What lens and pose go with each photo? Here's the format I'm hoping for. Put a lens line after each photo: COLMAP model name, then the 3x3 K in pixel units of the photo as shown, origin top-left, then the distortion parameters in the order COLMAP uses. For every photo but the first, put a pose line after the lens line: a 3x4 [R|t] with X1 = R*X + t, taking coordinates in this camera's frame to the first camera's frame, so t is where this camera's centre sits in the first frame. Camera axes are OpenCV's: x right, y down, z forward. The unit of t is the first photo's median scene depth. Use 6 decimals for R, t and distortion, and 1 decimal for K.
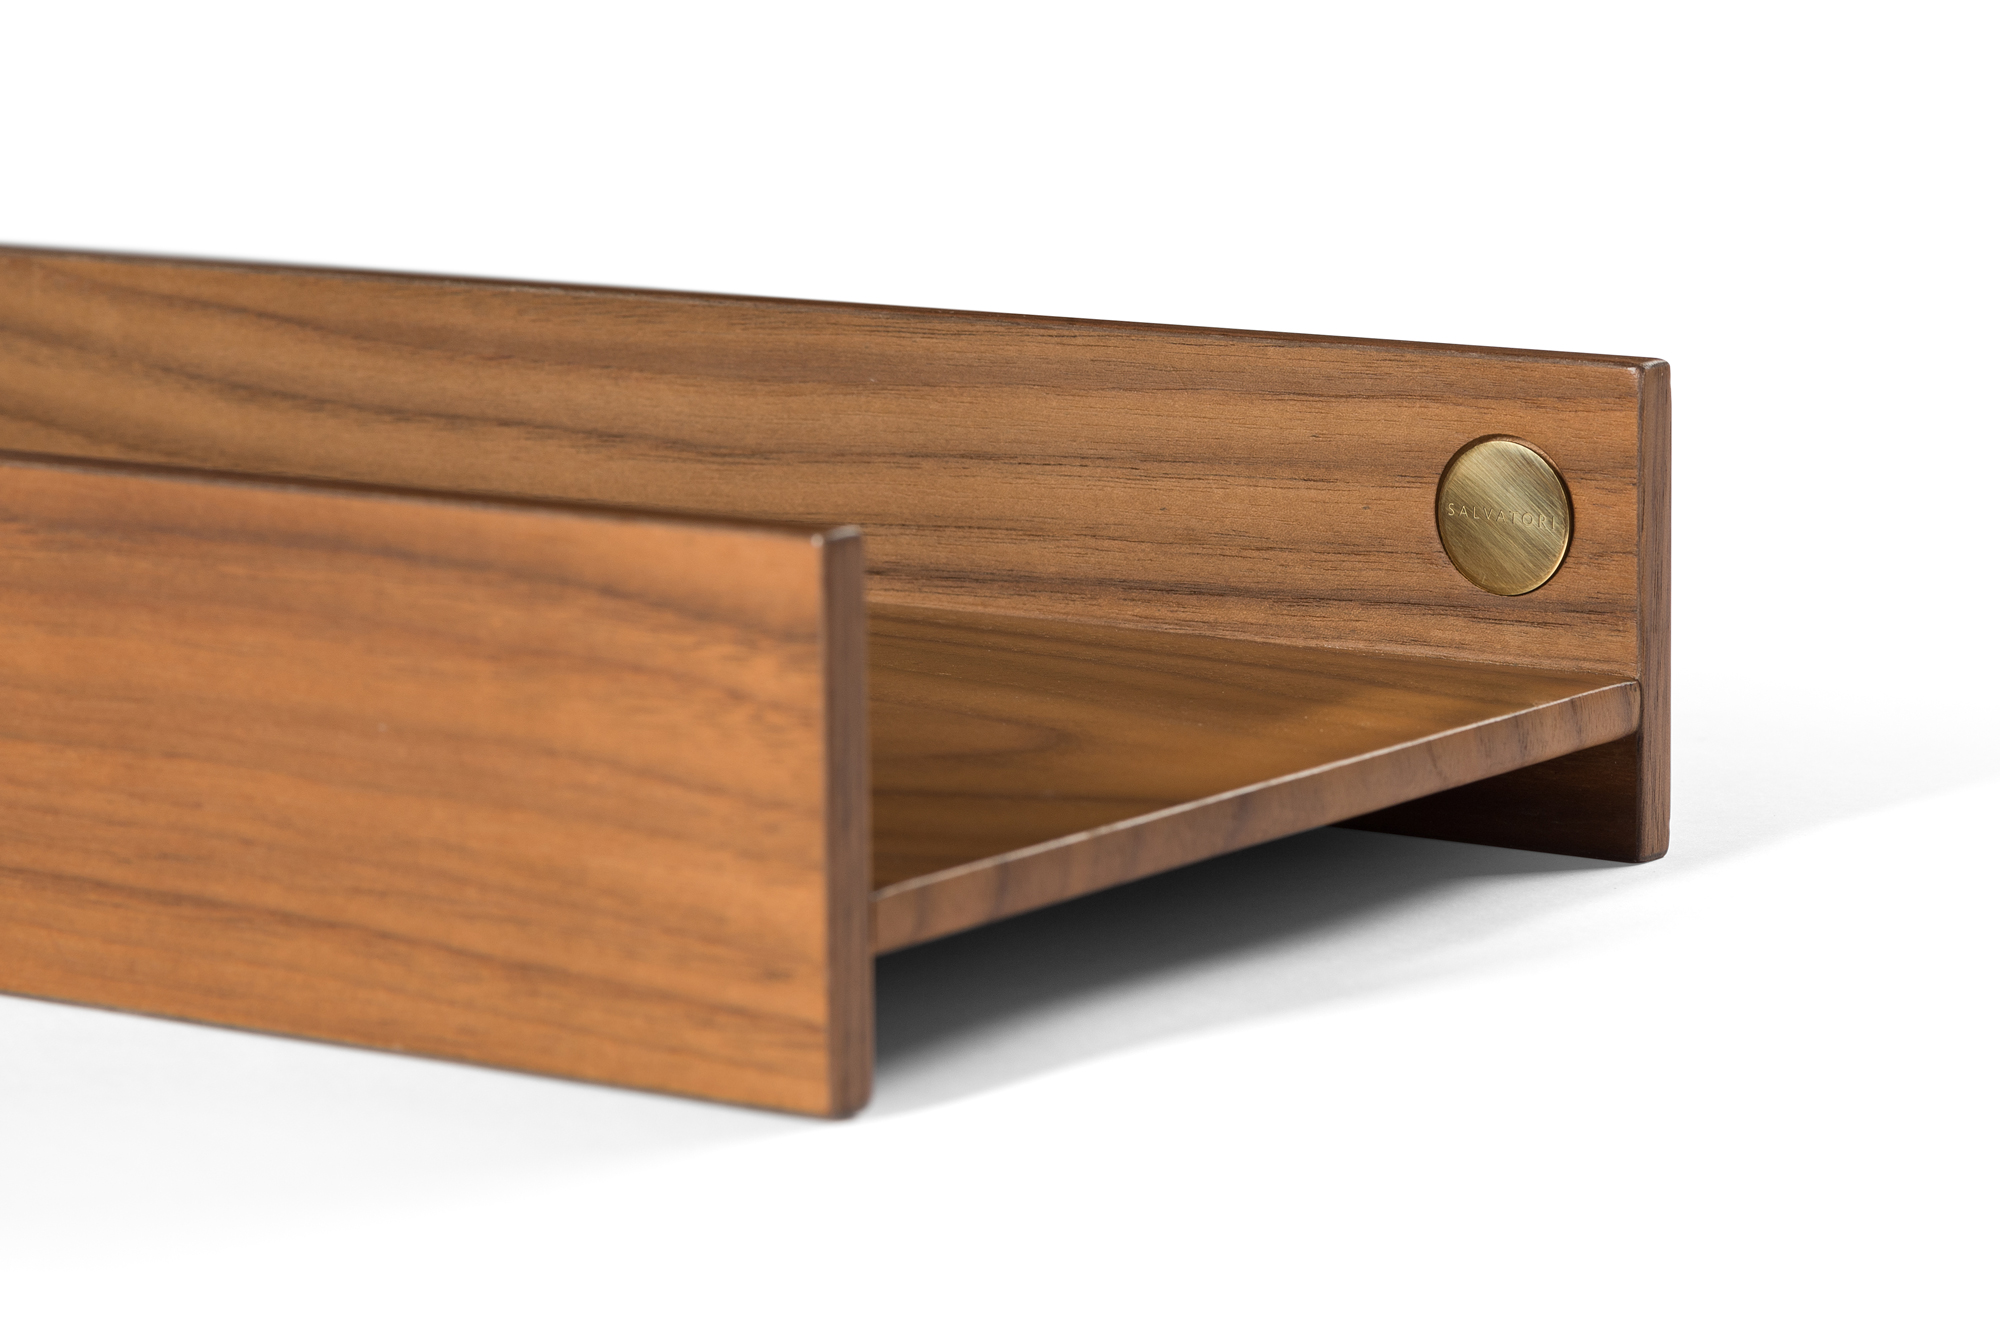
lens RADIAL K [[6503.7, 0, 1000.0], [0, 6503.7, 666.5], [0, 0, 1]] dist [-0.319082, 0.419806]
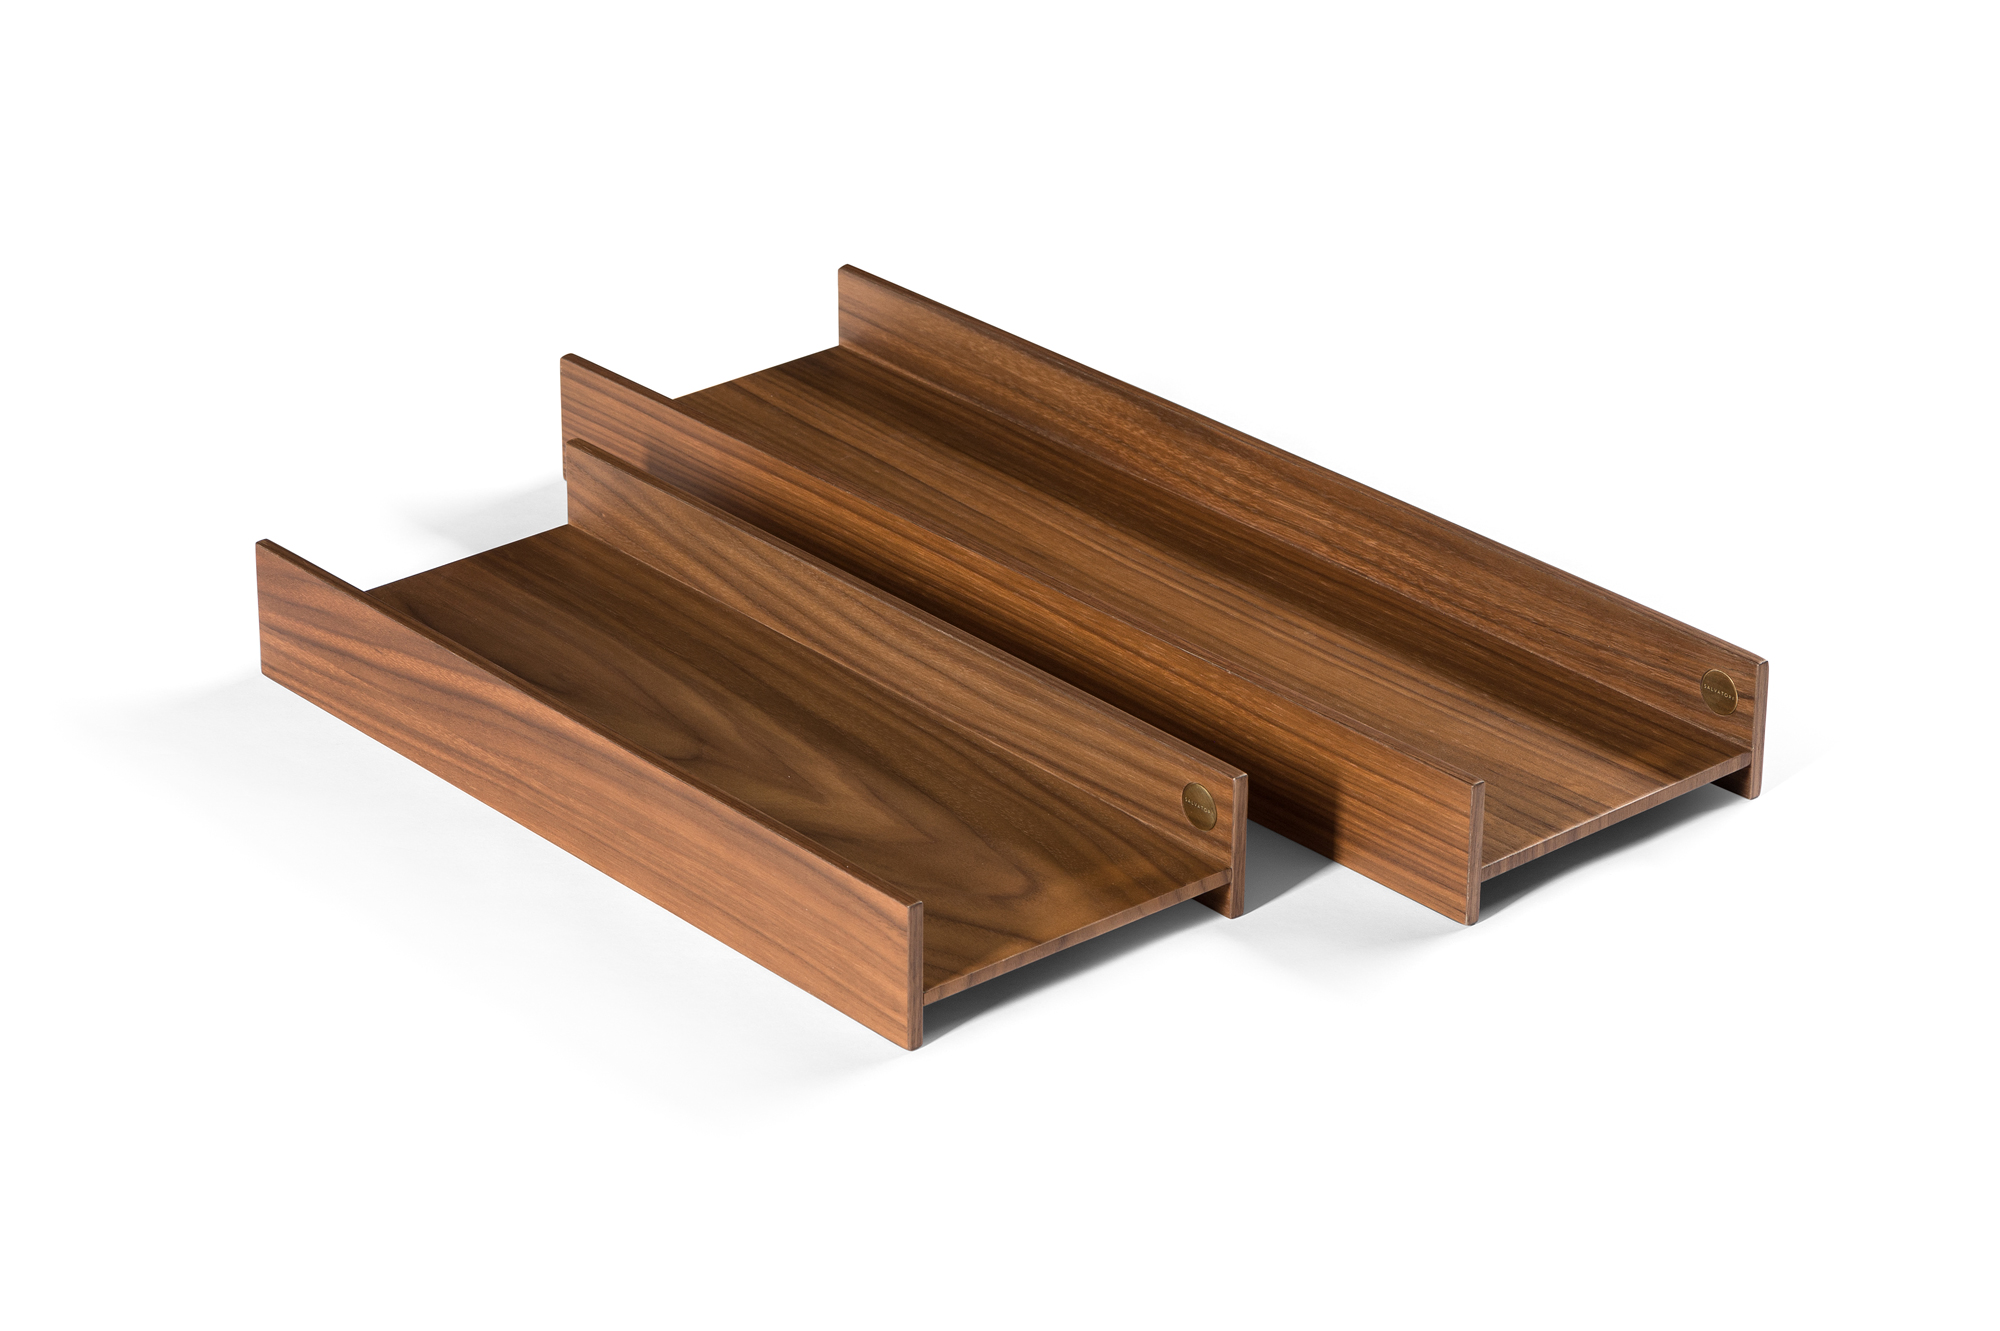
lens RADIAL K [[6503.7, 0, 1000.0], [0, 6503.7, 665.5], [0, 0, 1]] dist [-0.319082, 0.419806]
pose [[0.970646, 0.119183, -0.208904, 0.630760], [-0.055512, 0.956150, 0.287568, -0.985084], [0.234017, -0.267530, 0.934700, -1.943327]]
